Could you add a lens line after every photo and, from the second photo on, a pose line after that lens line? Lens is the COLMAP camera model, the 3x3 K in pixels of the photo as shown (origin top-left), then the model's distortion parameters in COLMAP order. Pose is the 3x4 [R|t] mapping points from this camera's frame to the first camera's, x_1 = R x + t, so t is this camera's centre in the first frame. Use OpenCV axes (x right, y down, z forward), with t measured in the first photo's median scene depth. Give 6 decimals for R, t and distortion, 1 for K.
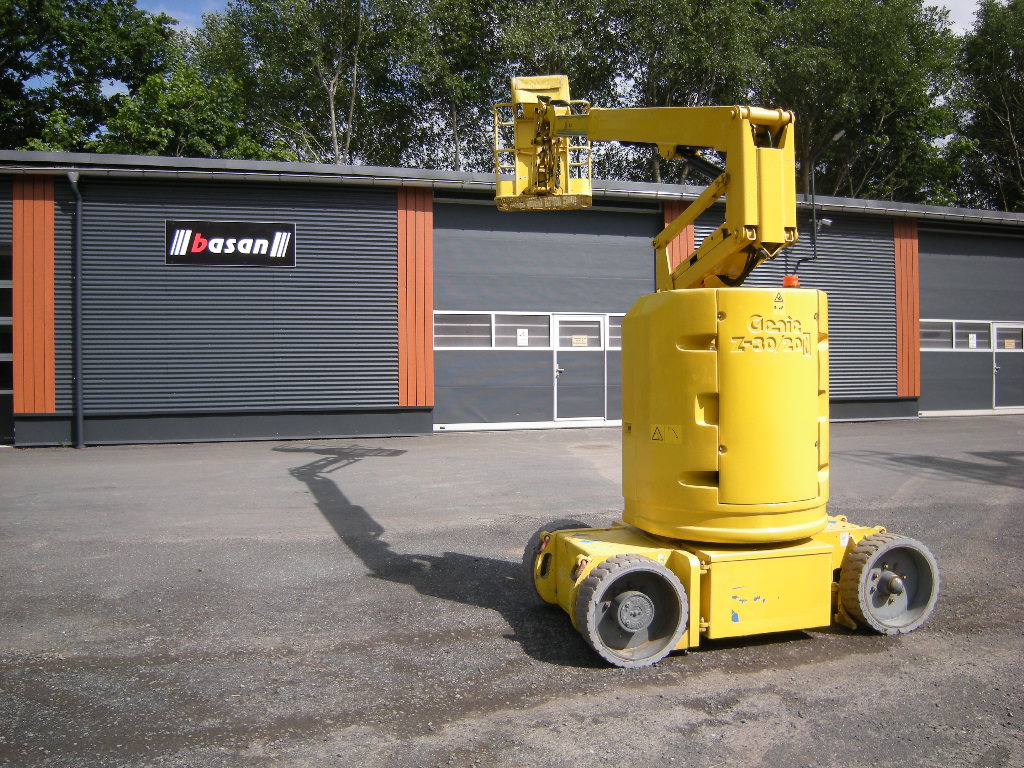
lens RADIAL K [[846.4, 0, 512.0], [0, 846.4, 384.0], [0, 0, 1]] dist [-0.063396, -0.005106]
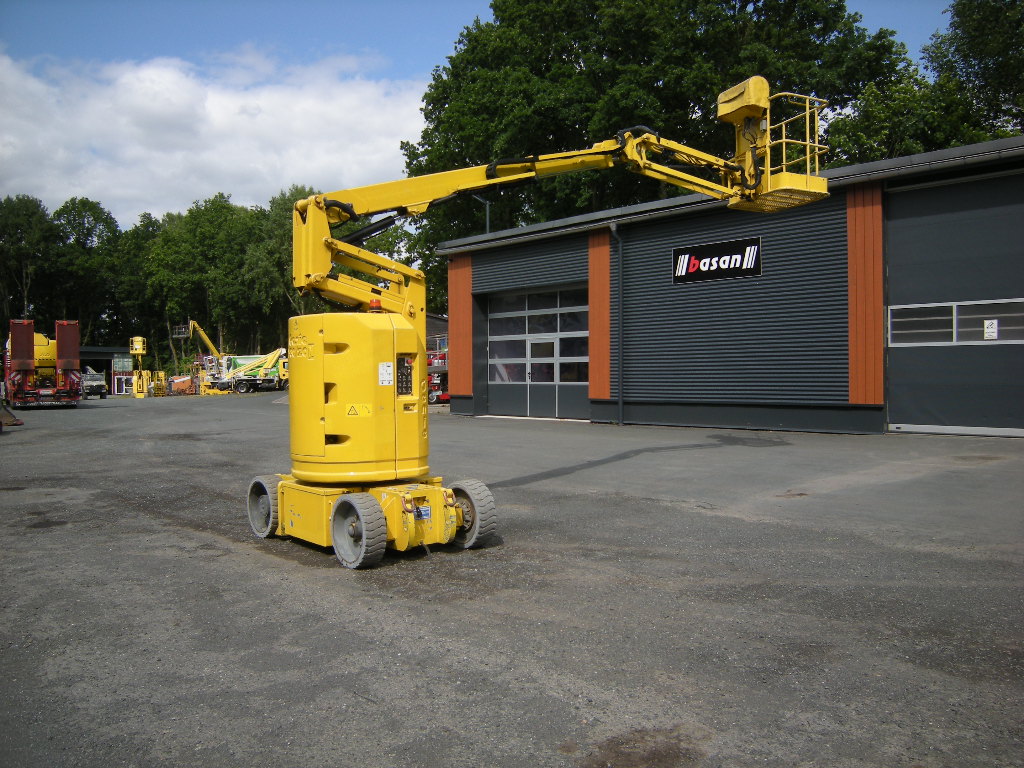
lens RADIAL K [[851.0, 0, 512.0], [0, 851.0, 384.0], [0, 0, 1]] dist [-0.119647, 0.054594]
pose [[0.462579, 0.015411, -0.886444, 0.592120], [-0.008334, 0.999880, 0.013034, -0.006985], [0.886539, 0.001358, 0.462652, 0.192021]]
